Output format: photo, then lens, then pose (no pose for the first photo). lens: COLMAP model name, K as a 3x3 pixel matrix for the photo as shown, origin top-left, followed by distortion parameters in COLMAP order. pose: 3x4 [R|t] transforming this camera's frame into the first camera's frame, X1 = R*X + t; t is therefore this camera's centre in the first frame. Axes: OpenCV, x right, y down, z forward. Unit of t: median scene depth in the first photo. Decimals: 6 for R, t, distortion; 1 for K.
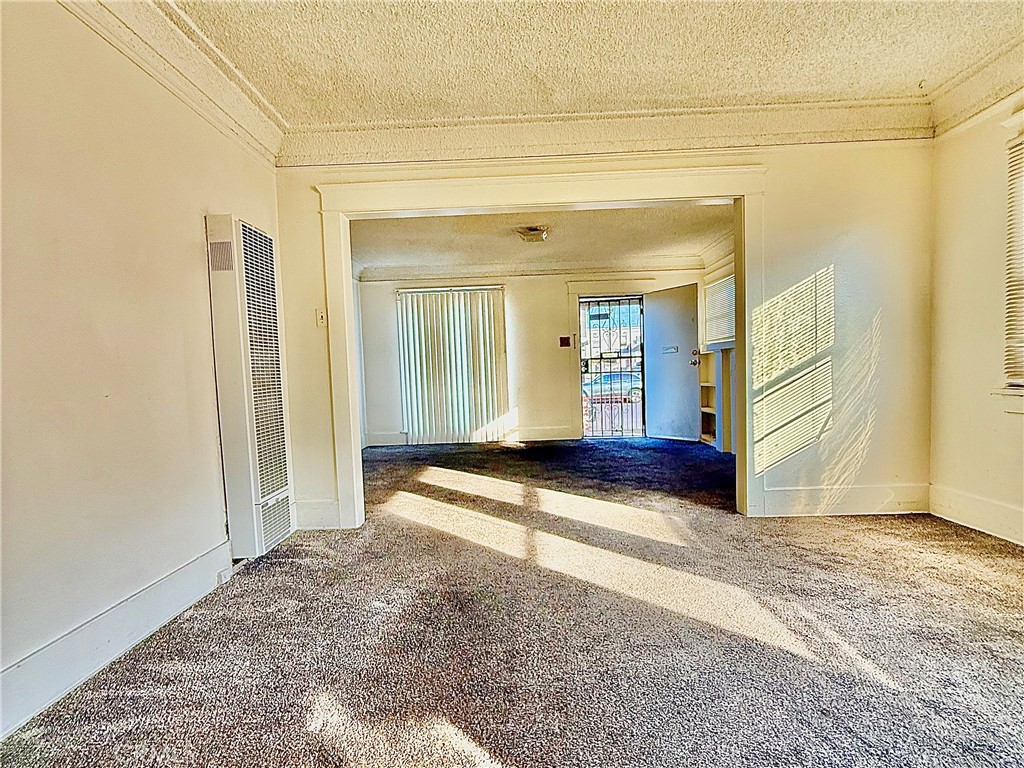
lens RADIAL K [[545.2, 0, 516.9], [0, 545.2, 404.0], [0, 0, 1]] dist [-0.009886, 0.002375]
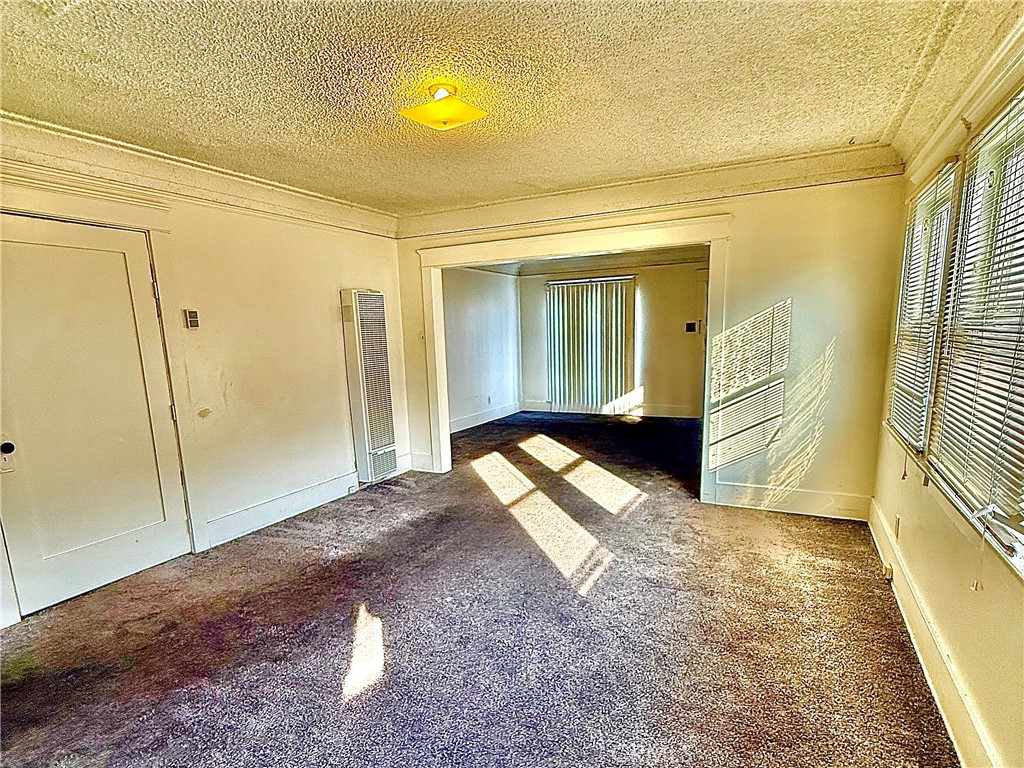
lens RADIAL K [[545.2, 0, 511.3], [0, 545.2, 434.3], [0, 0, 1]] dist [-0.009886, 0.002375]
pose [[0.899589, 0.090231, -0.427315, 0.559624], [-0.028449, 0.988454, 0.148828, -0.125549], [0.435810, -0.121728, 0.891769, -0.307065]]
